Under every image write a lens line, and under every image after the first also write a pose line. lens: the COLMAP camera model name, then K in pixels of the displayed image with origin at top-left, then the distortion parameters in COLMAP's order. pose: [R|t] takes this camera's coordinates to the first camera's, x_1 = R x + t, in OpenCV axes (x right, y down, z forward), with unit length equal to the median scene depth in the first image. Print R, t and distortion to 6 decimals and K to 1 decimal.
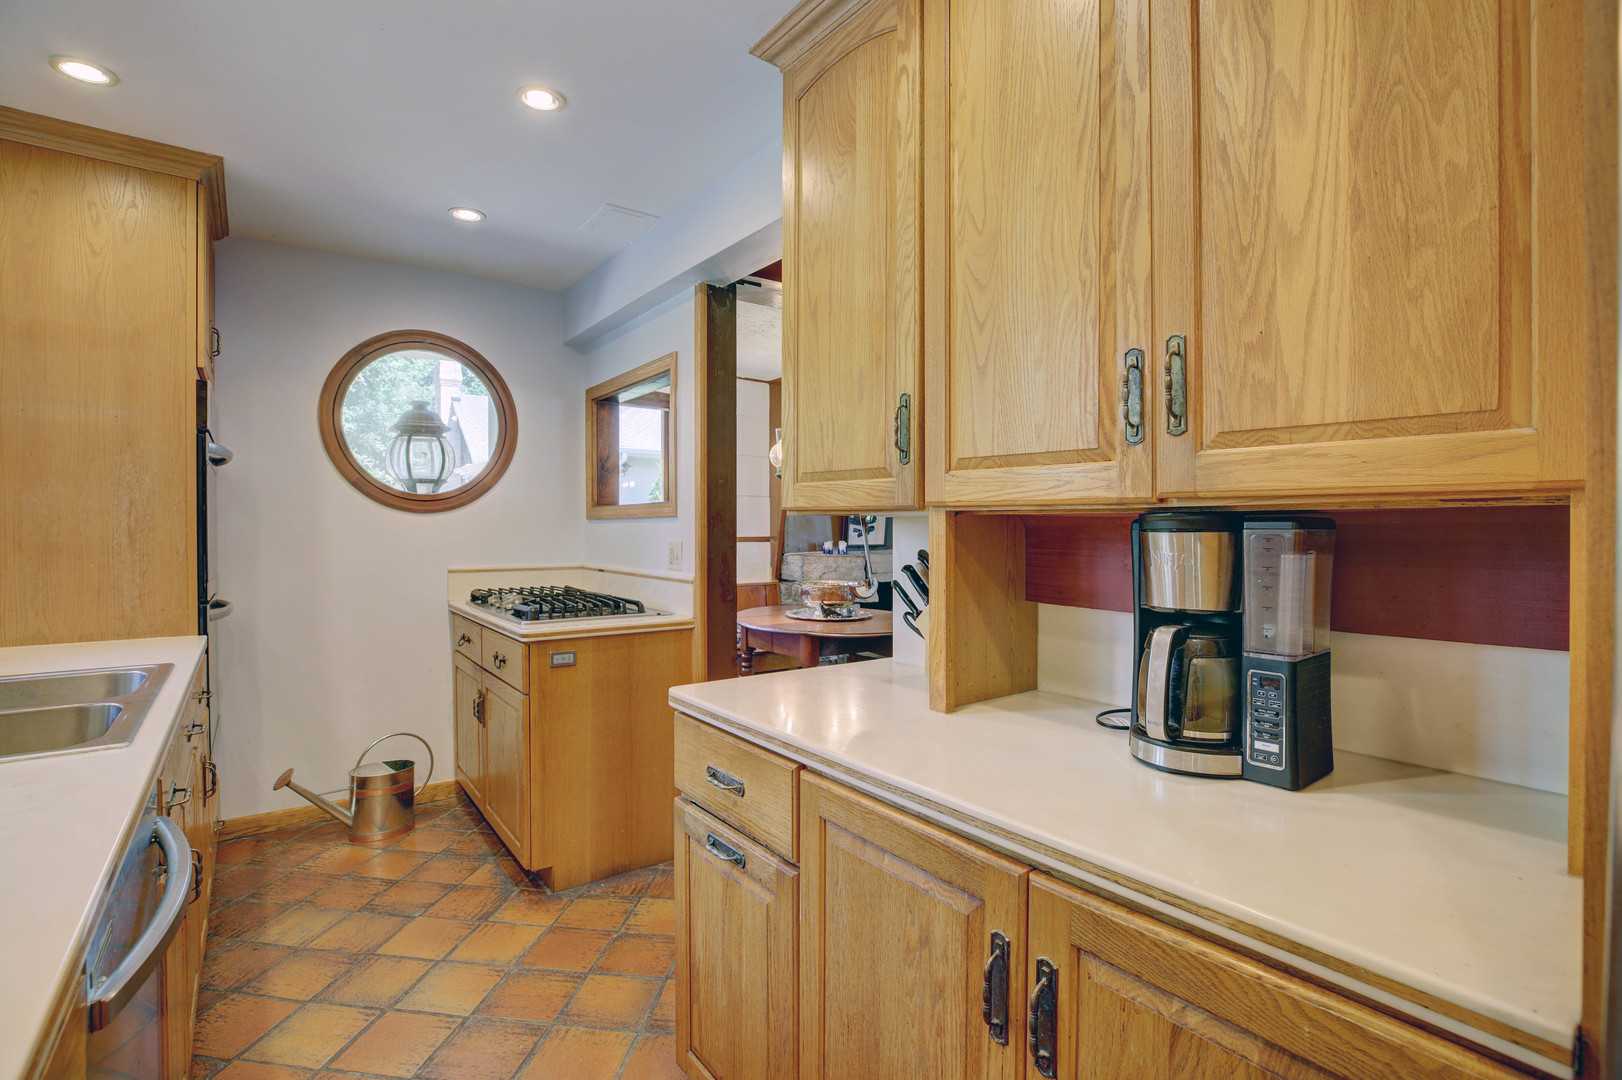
lens RADIAL K [[740.4, 0, 814.0], [0, 740.4, 537.2], [0, 0, 1]] dist [-0.037807, 0.007790]
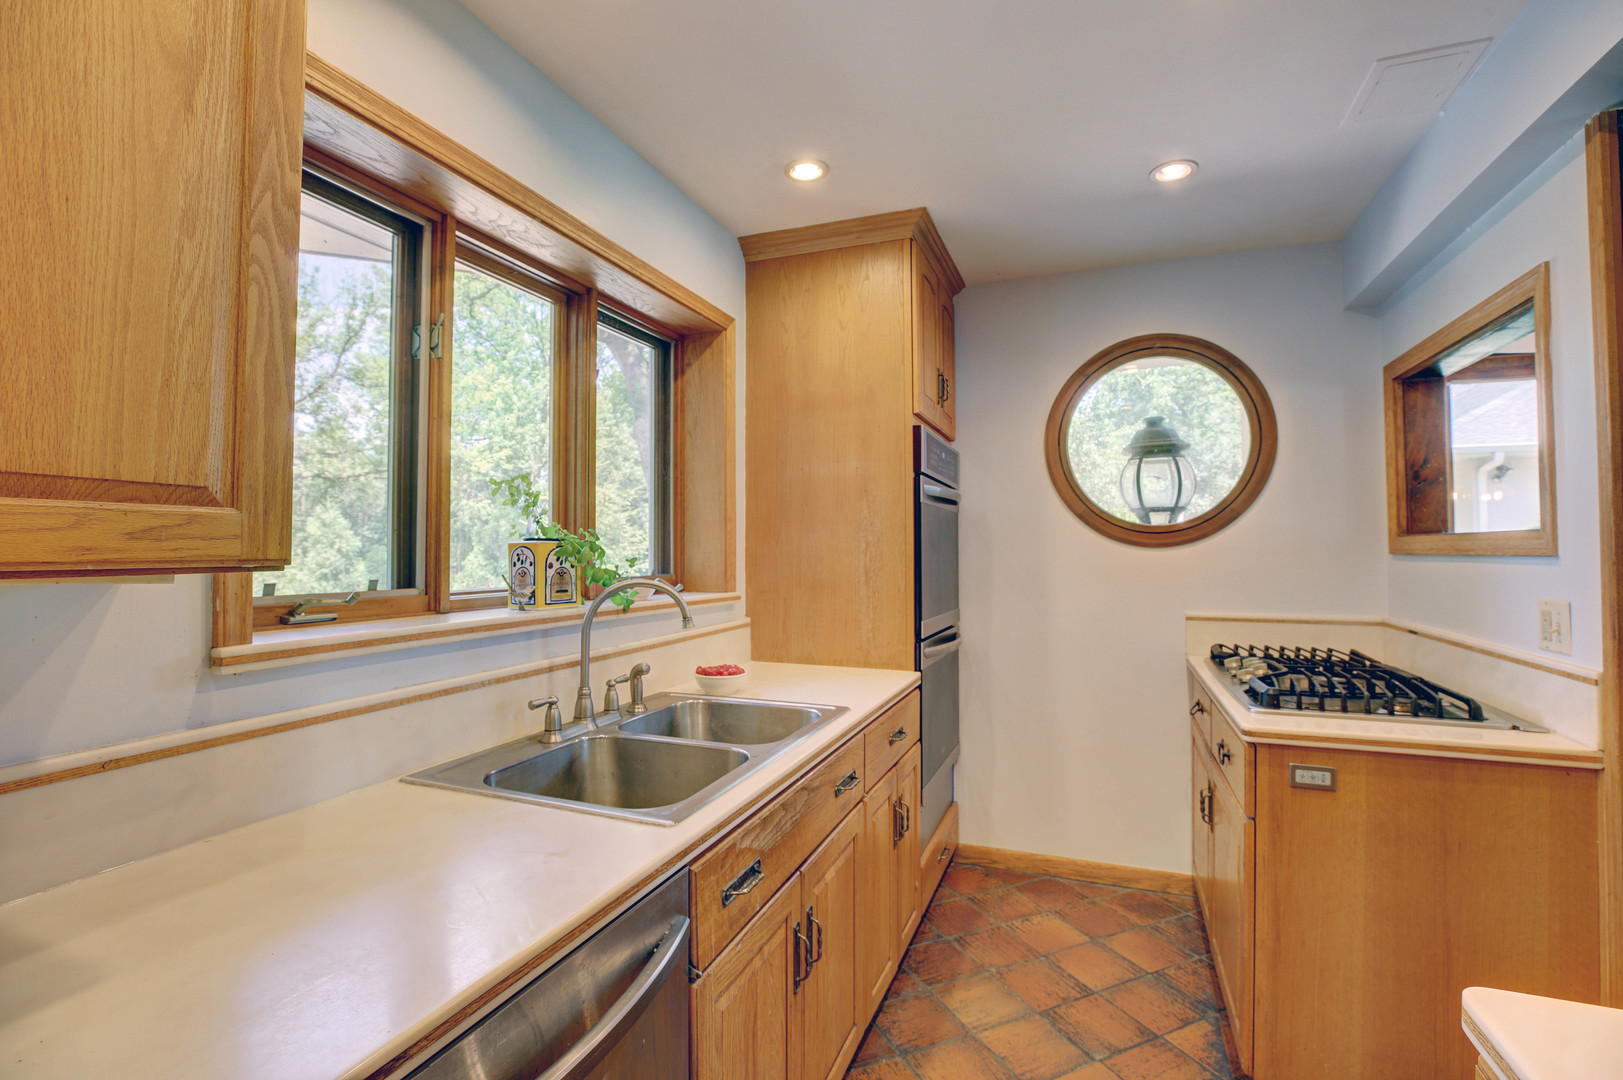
lens RADIAL K [[740.9, 0, 804.3], [0, 740.9, 531.5], [0, 0, 1]] dist [-0.037807, 0.007790]
pose [[0.518967, -0.019930, -0.854562, -0.019050], [-0.012734, 0.999437, -0.031042, -0.023446], [0.854699, 0.026992, 0.518421, 0.245906]]
